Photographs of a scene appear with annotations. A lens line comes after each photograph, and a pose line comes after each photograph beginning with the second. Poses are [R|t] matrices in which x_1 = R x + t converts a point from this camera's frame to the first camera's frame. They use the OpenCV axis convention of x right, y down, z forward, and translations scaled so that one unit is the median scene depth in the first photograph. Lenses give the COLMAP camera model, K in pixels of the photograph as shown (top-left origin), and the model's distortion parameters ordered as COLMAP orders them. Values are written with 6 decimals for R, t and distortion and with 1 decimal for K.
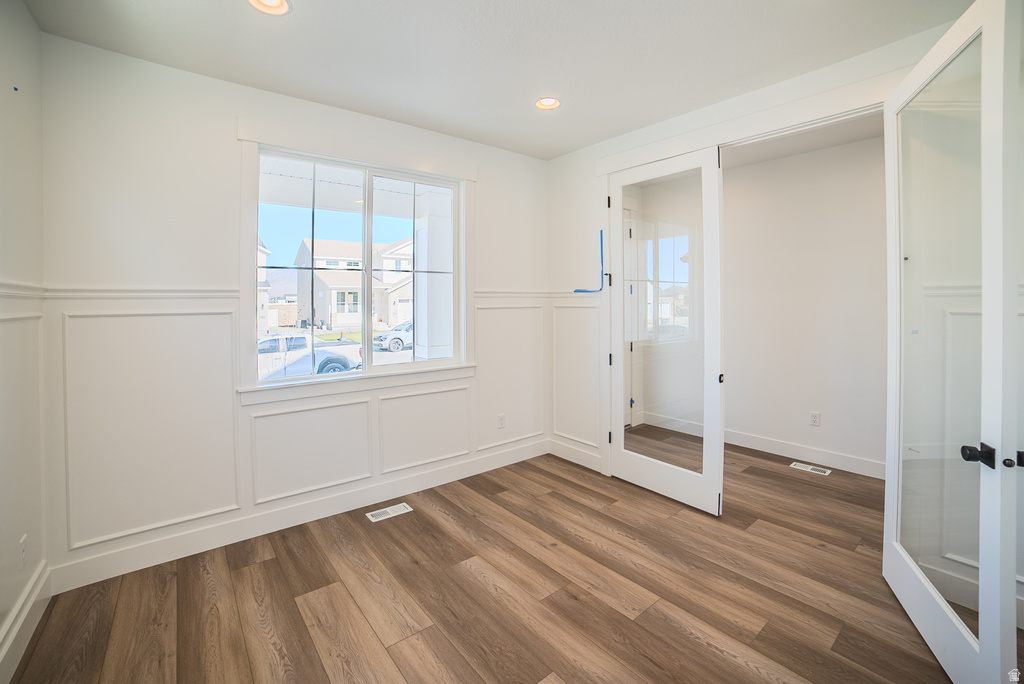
lens RADIAL K [[424.4, 0, 514.4], [0, 424.4, 340.0], [0, 0, 1]] dist [-0.108139, 0.036579]
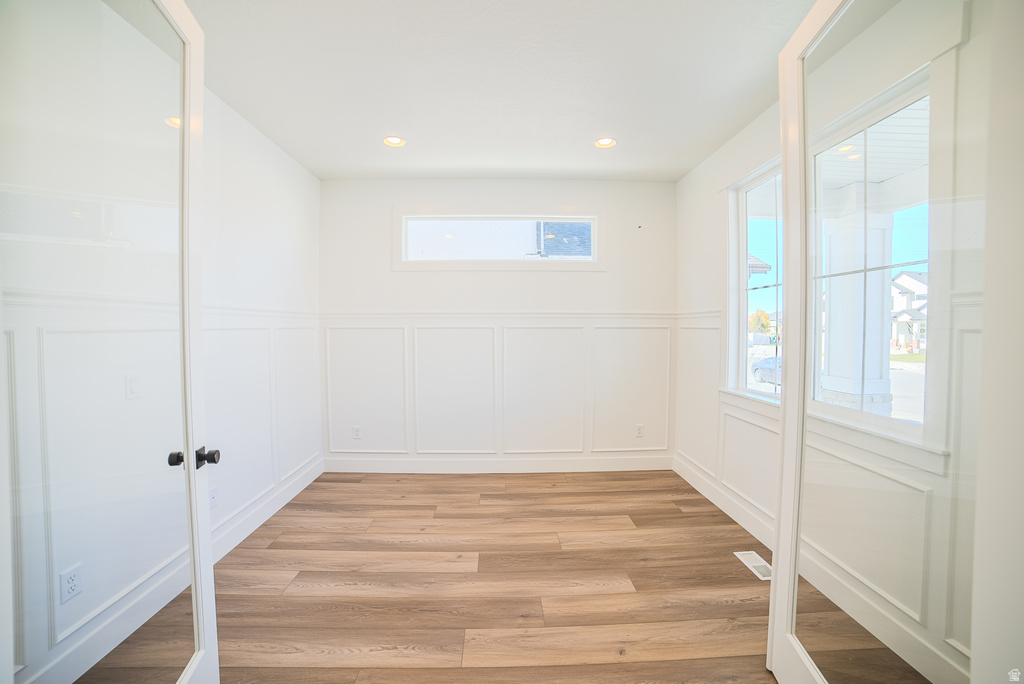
lens RADIAL K [[424.4, 0, 514.4], [0, 424.4, 340.0], [0, 0, 1]] dist [-0.108139, 0.036579]
pose [[-0.593844, 0.033458, -0.803884, 0.879962], [-0.067874, 0.993490, 0.091490, -0.121104], [0.801712, 0.108894, -0.587708, 1.396568]]
